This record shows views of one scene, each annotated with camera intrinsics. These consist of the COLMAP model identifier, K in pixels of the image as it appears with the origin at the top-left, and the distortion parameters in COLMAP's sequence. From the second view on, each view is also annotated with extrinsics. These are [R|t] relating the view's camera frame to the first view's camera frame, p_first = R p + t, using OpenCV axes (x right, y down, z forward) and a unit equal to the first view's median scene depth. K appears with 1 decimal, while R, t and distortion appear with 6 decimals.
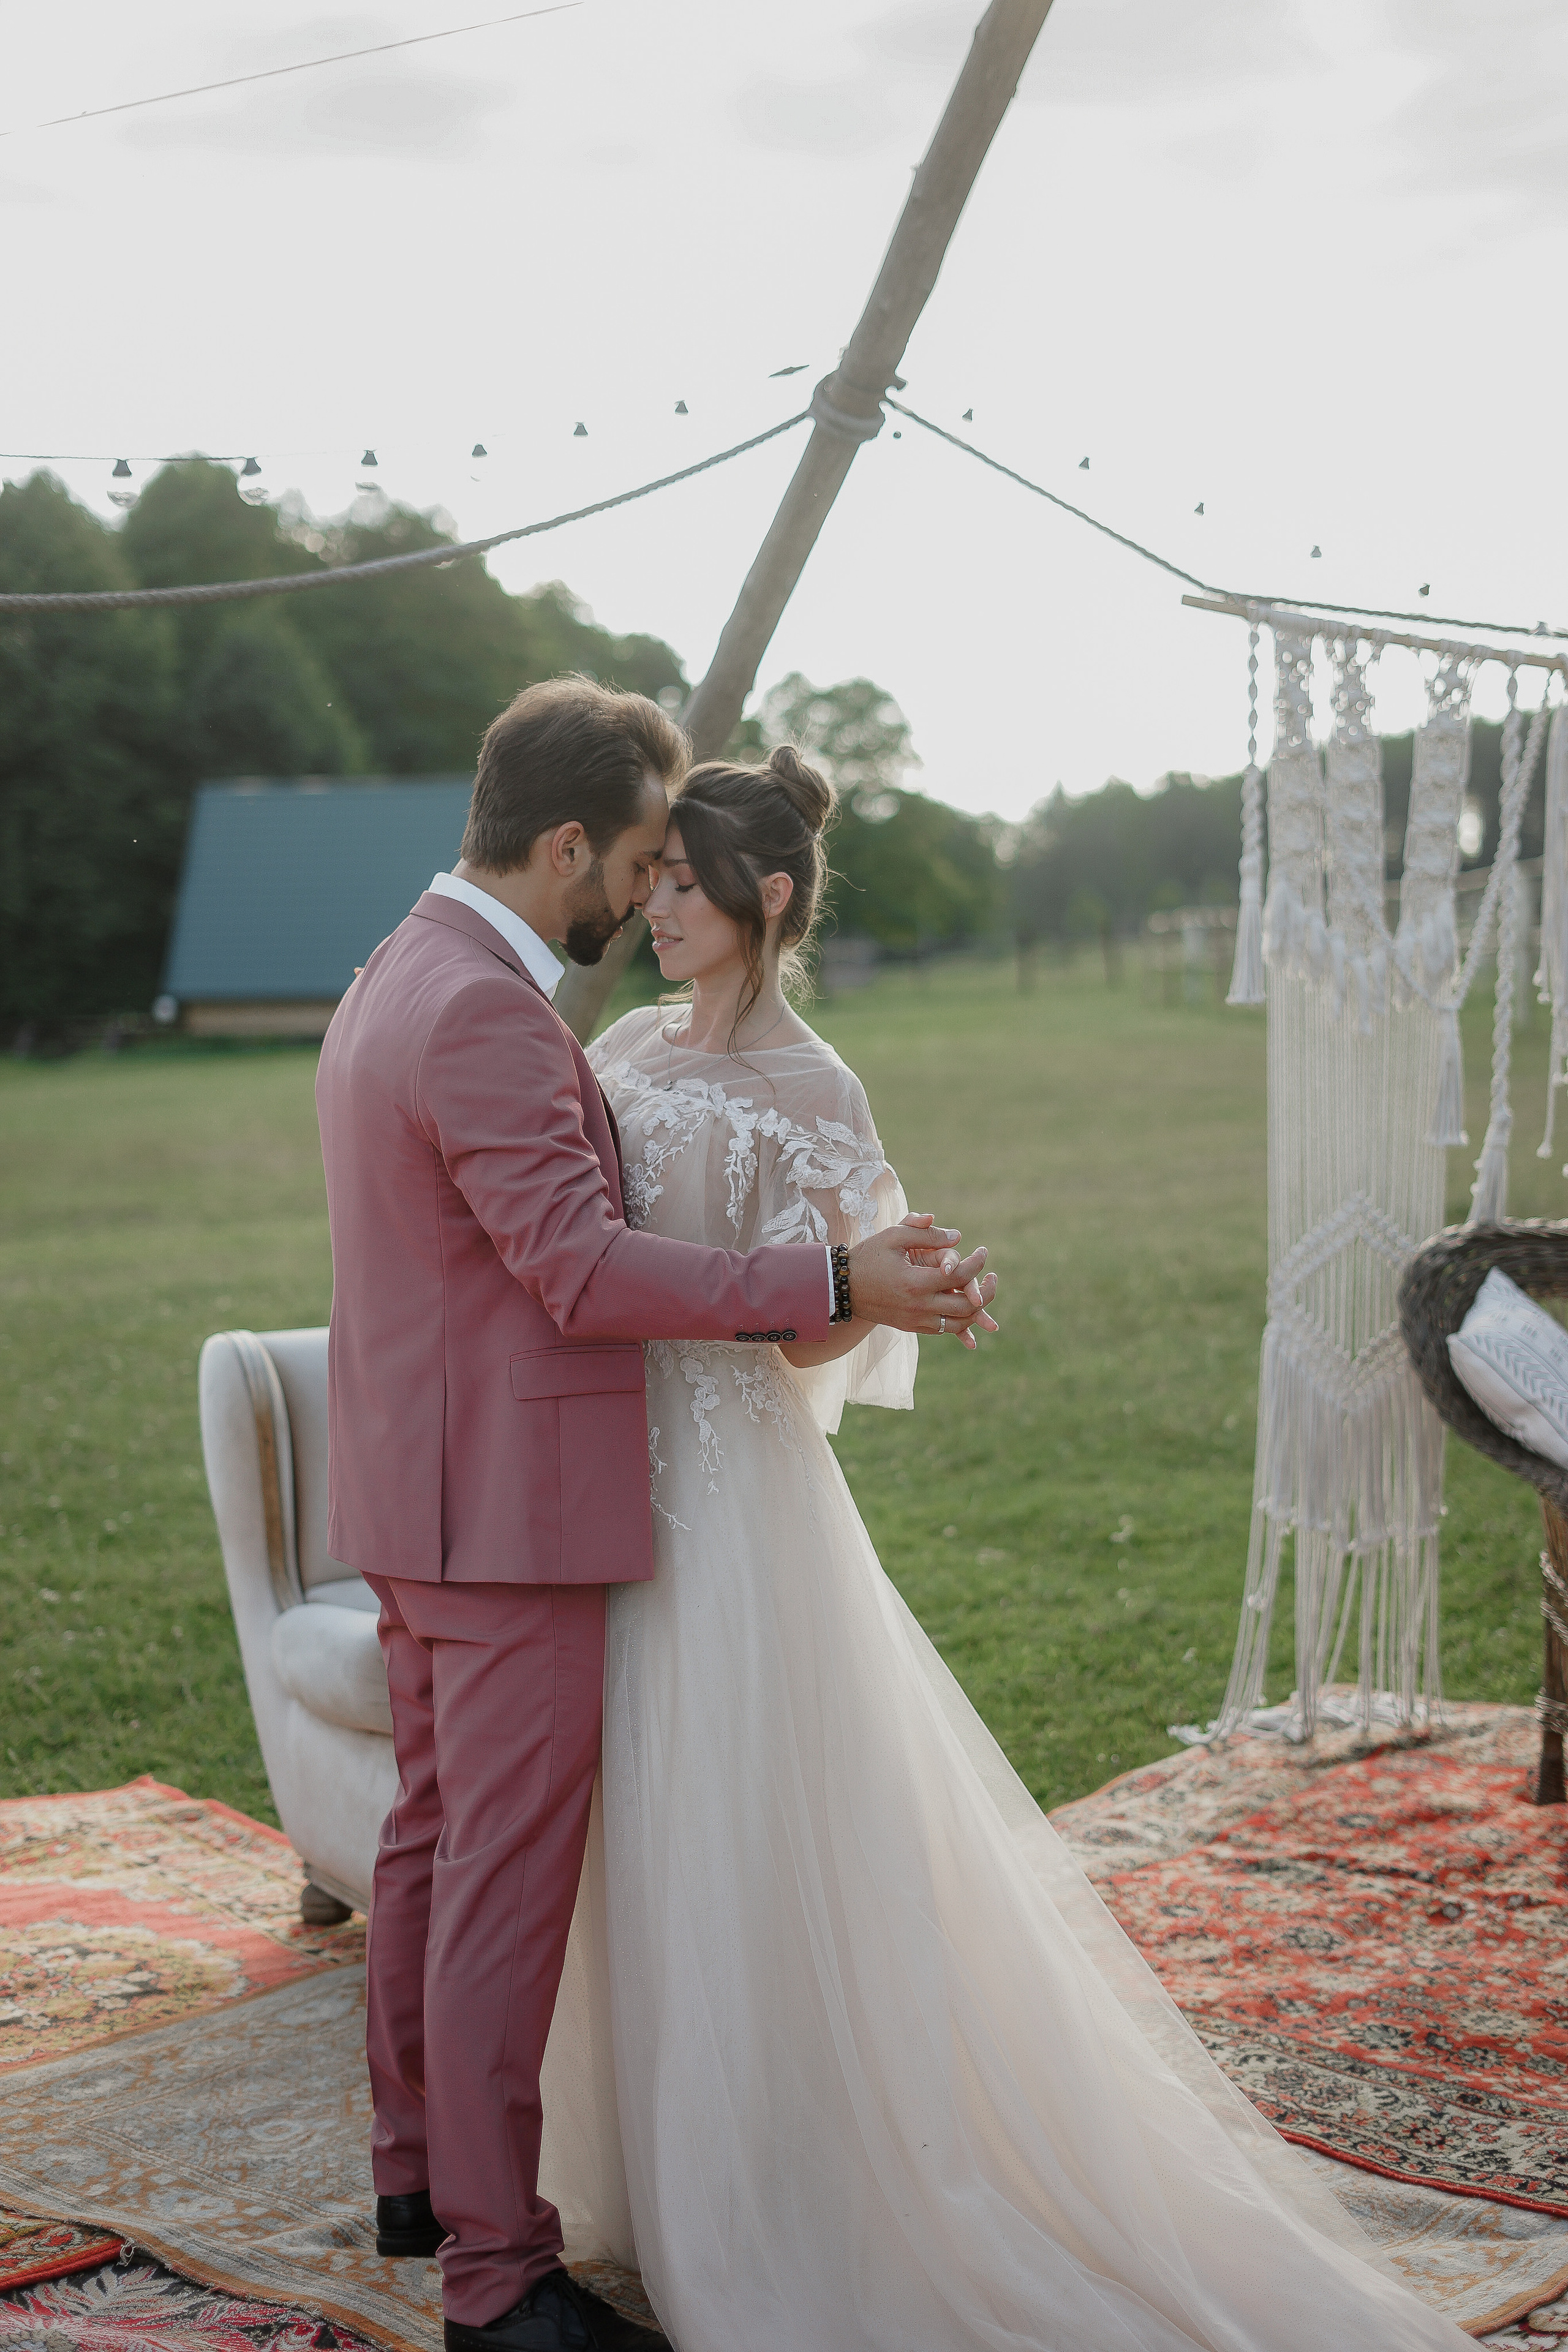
lens RADIAL K [[3378.7, 0, 784.0], [0, 3378.7, 1176.0], [0, 0, 1]] dist [-0.002803, 0.011607]
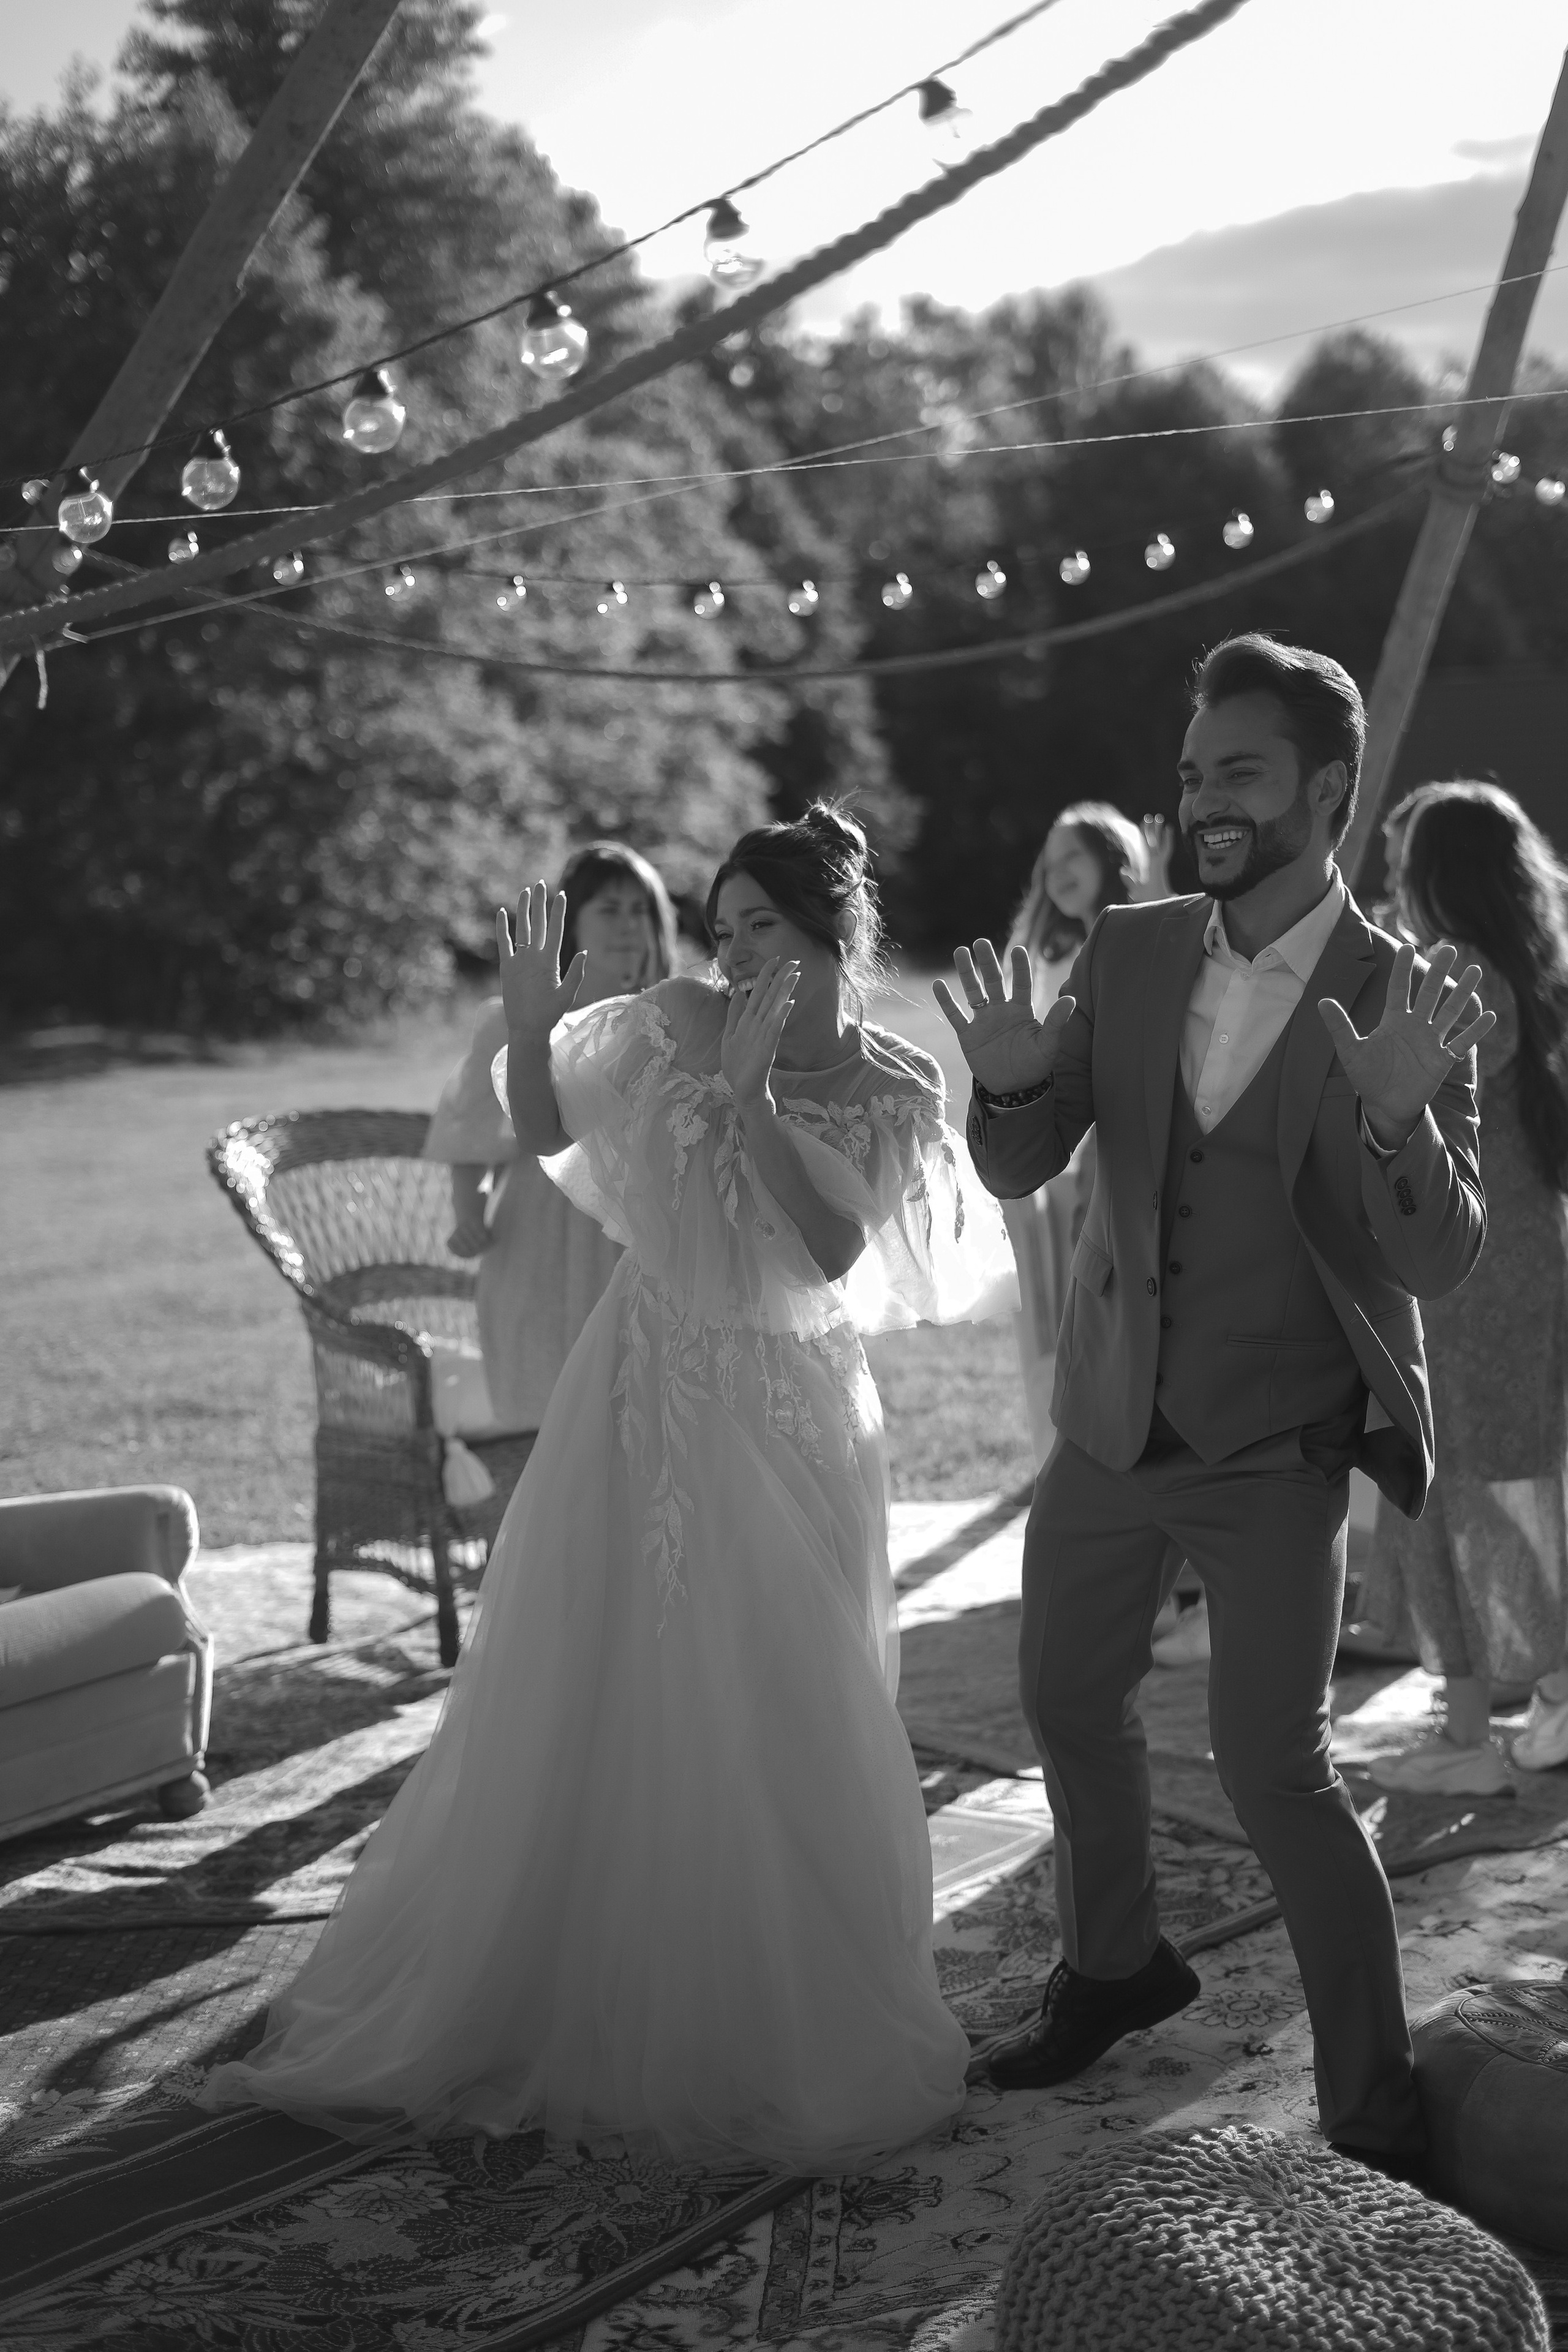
lens RADIAL K [[3503.4, 0, 792.0], [0, 3503.4, 1178.3], [0, 0, 1]] dist [-0.002895, 0.083182]
pose [[0.943674, 0.006165, -0.330819, 0.211390], [0.003571, 0.999578, 0.028815, 0.008198], [0.330857, -0.028373, 0.943254, -0.376746]]
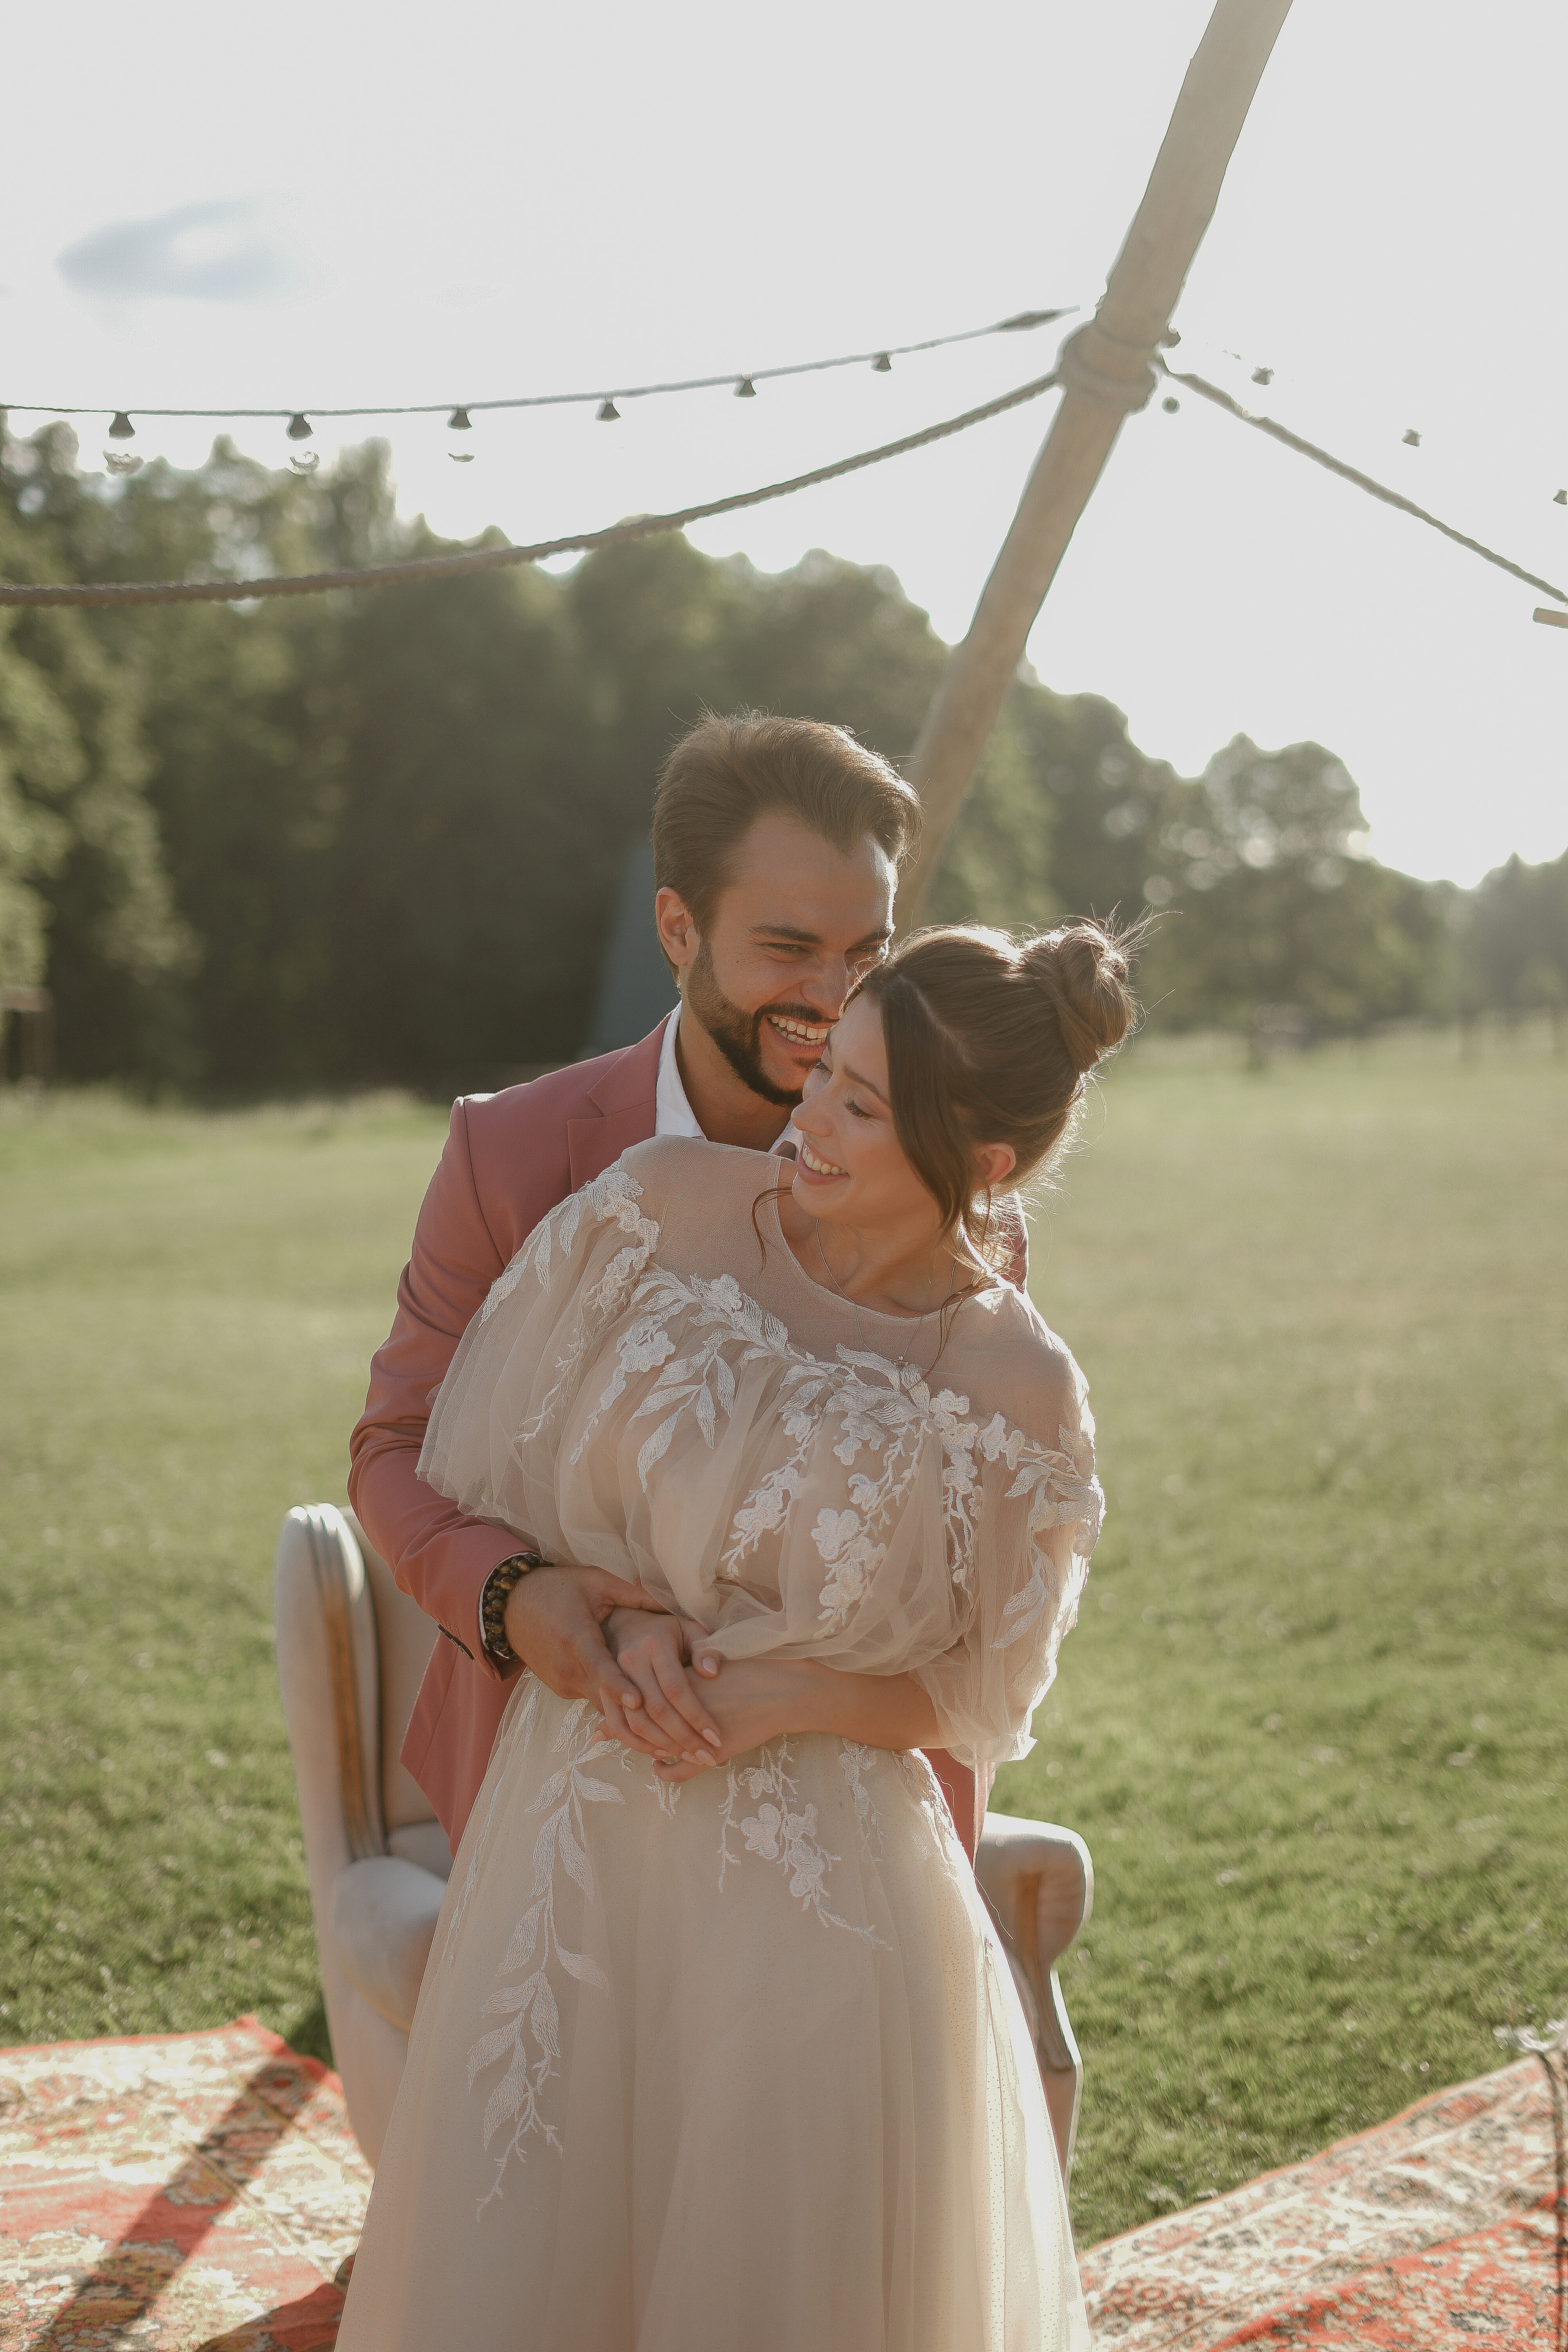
lens RADIAL K [[3394.6, 0, 784.0], [0, 3394.6, 1176.0], [0, 0, 1]] dist [-0.006173, 0.042791]
pose [[0.991326, 0.026075, -0.128812, 0.046506], [-0.028401, 0.999465, -0.016250, -0.020875], [0.128319, 0.019767, 0.991536, 0.184452]]
